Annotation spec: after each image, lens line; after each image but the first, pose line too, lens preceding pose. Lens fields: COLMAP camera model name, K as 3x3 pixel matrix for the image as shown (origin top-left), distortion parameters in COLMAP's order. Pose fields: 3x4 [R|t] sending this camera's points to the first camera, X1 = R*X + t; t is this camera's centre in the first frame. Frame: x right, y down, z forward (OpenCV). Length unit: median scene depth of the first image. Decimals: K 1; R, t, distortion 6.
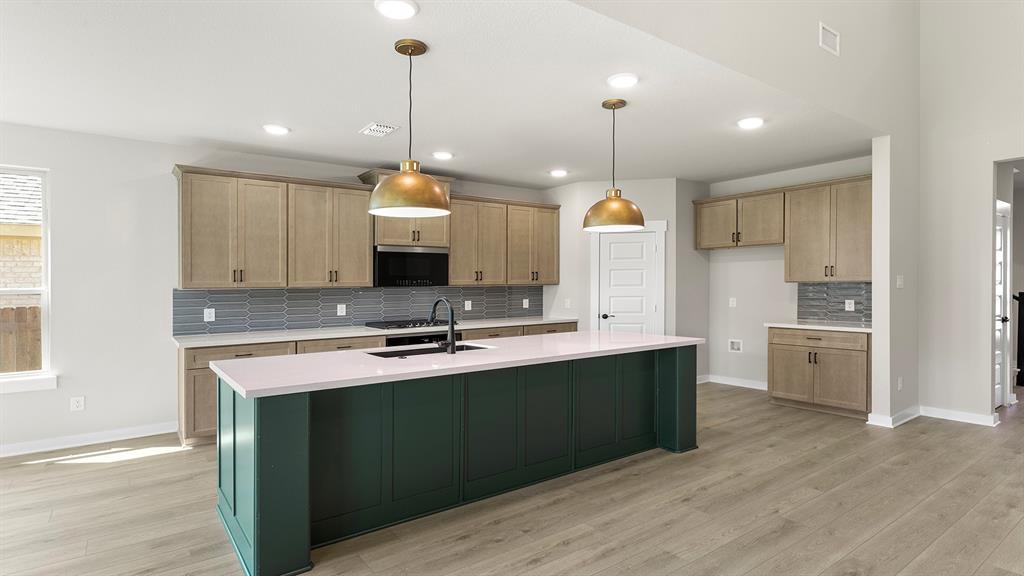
lens RADIAL K [[528.5, 0, 511.2], [0, 528.5, 292.1], [0, 0, 1]] dist [-0.000147, -0.000948]
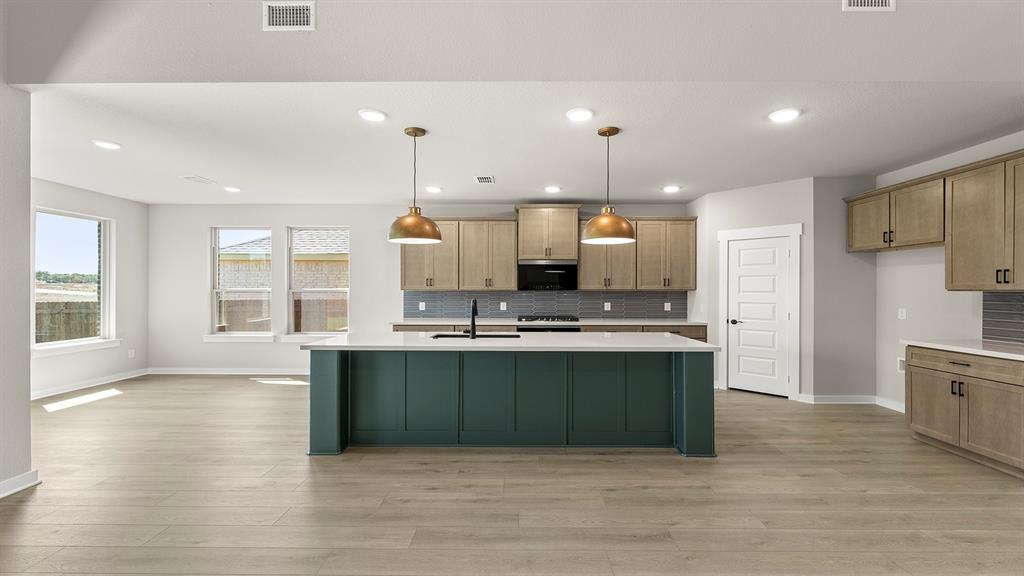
lens RADIAL K [[426.5, 0, 510.9], [0, 426.5, 295.8], [0, 0, 1]] dist [-0.000911, -0.000456]
pose [[0.801406, 0.019784, -0.597794, 0.421432], [-0.017442, 0.999801, 0.009705, -0.006378], [0.597867, 0.002649, 0.801591, 0.107335]]
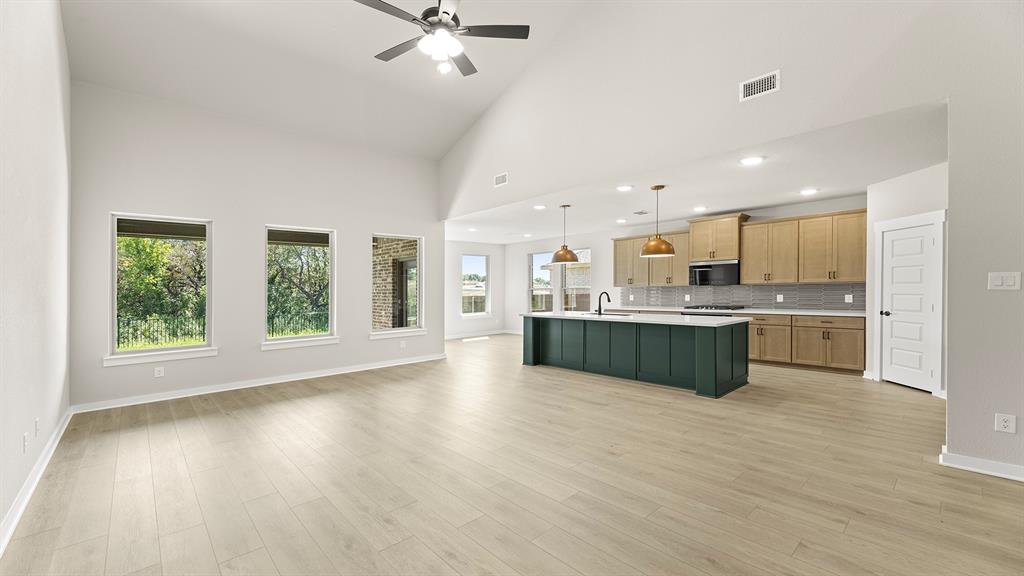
lens RADIAL K [[414.7, 0, 513.2], [0, 414.7, 285.2], [0, 0, 1]] dist [-0.000870, -0.000088]
pose [[0.111853, 0.001220, -0.993724, 1.158069], [0.007412, 0.999970, 0.002062, -0.020054], [0.993697, -0.007596, 0.111841, 0.258576]]
